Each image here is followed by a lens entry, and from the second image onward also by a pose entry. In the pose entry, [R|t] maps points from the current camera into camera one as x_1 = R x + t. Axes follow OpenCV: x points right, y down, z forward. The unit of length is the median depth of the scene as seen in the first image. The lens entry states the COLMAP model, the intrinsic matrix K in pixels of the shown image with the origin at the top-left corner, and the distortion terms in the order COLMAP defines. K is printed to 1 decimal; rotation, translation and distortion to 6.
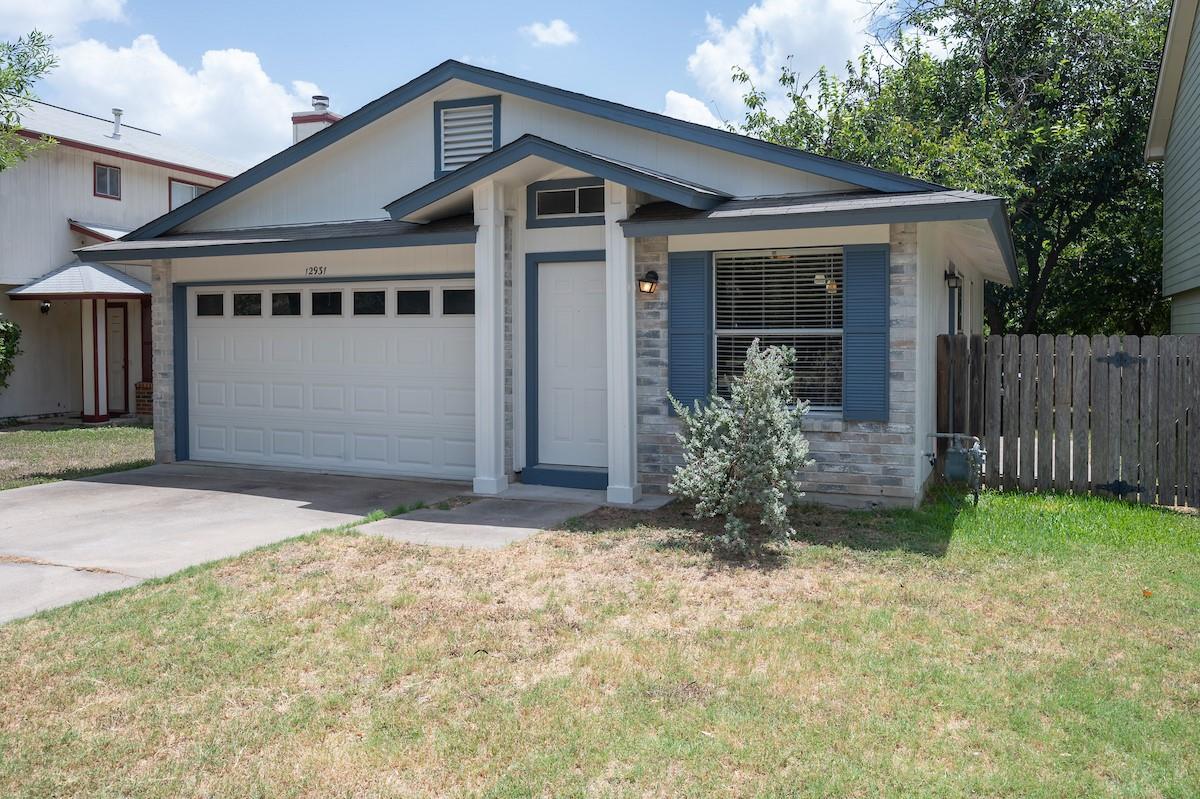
lens RADIAL K [[952.4, 0, 611.2], [0, 952.4, 370.6], [0, 0, 1]] dist [0.011133, -0.007128]
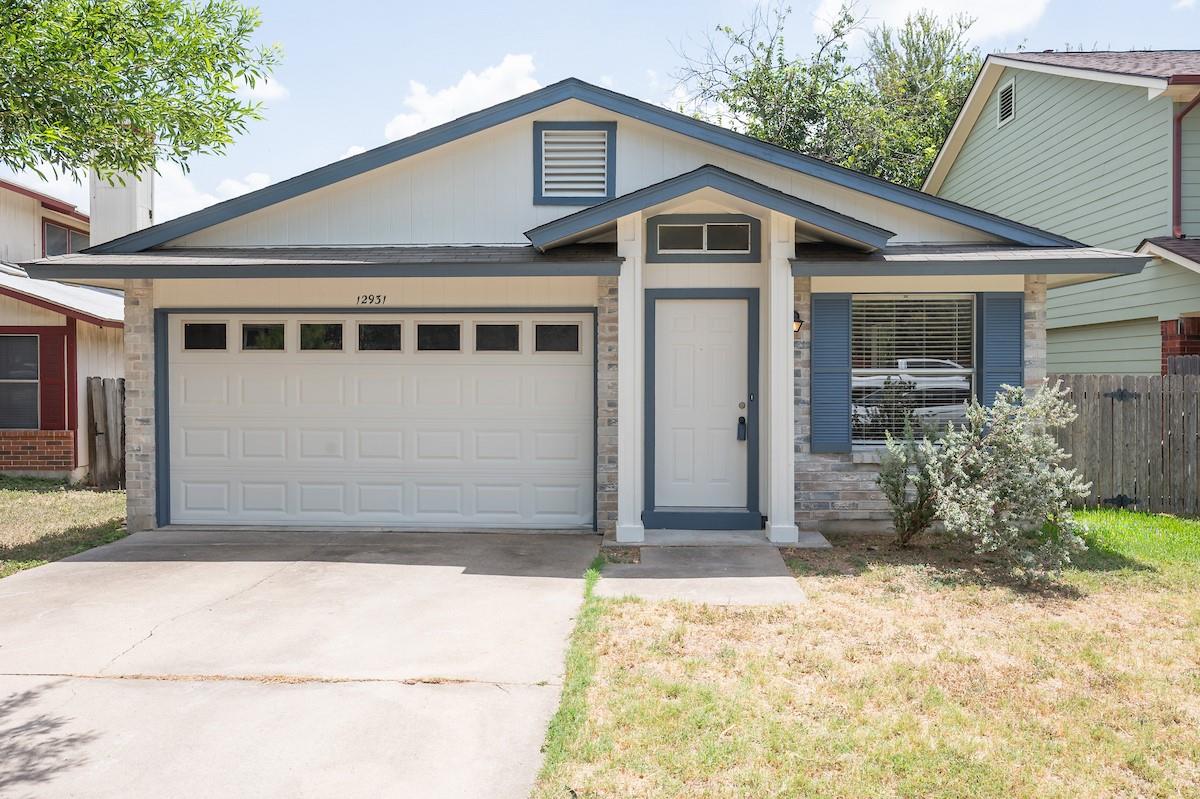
lens RADIAL K [[863.9, 0, 601.2], [0, 863.9, 395.3], [0, 0, 1]] dist [0.009804, 0.002292]
pose [[0.929353, -0.007909, 0.369108, -0.449342], [0.011611, 0.999902, -0.007808, -0.009052], [-0.369010, 0.011542, 0.929354, 0.205375]]
